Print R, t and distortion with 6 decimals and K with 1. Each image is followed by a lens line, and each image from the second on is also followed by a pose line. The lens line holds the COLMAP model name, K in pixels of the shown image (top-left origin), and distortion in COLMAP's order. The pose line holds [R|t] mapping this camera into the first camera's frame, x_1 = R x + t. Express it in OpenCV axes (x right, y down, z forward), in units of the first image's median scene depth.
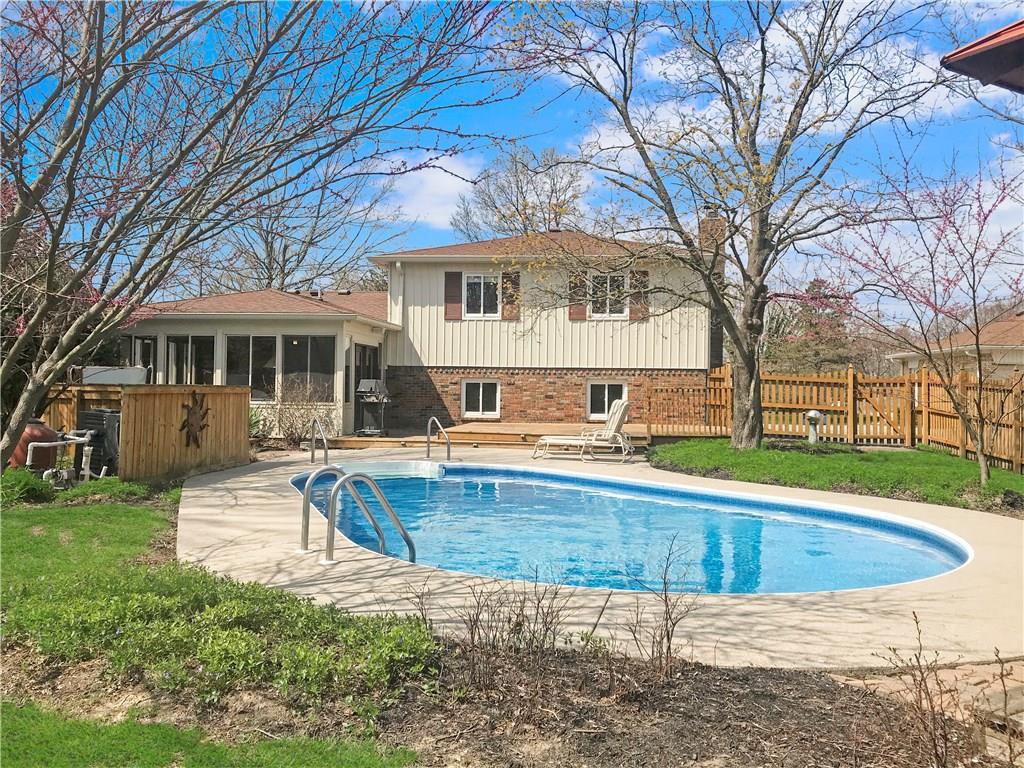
lens RADIAL K [[842.9, 0, 511.8], [0, 842.9, 387.2], [0, 0, 1]] dist [0.000982, 0.000157]
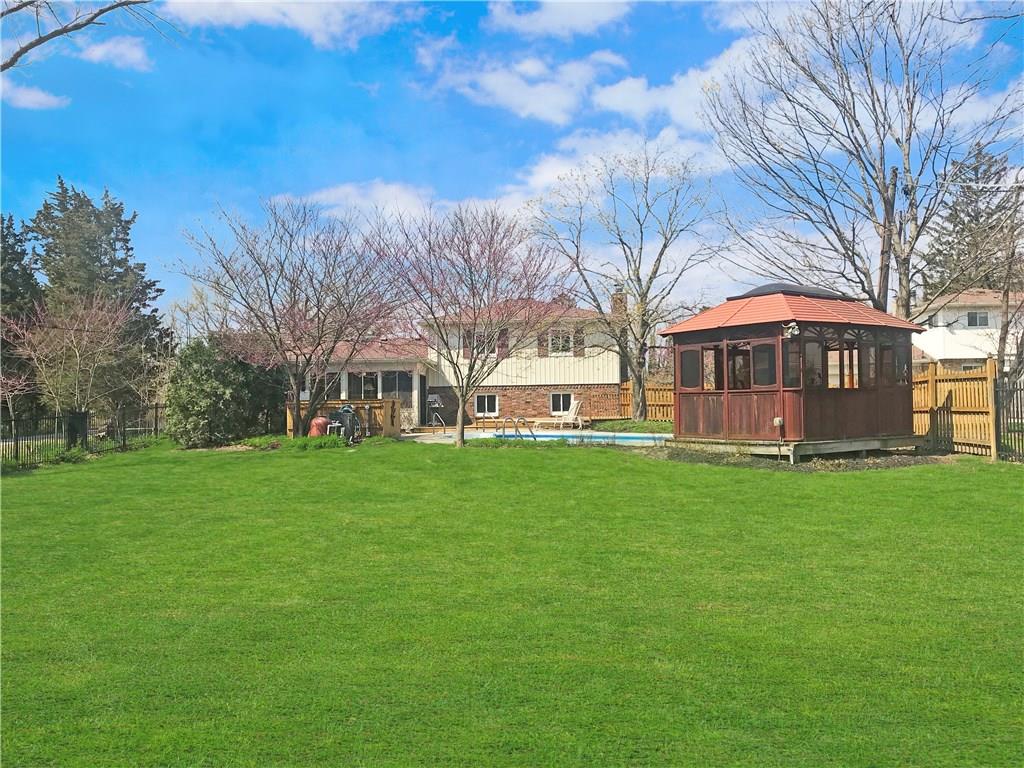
lens RADIAL K [[842.9, 0, 516.1], [0, 842.9, 389.4], [0, 0, 1]] dist [0.000982, 0.000157]
pose [[0.993821, -0.026781, 0.107716, -0.184828], [0.028478, 0.999493, -0.014249, 0.010170], [-0.107280, 0.017228, 0.994080, -0.781099]]
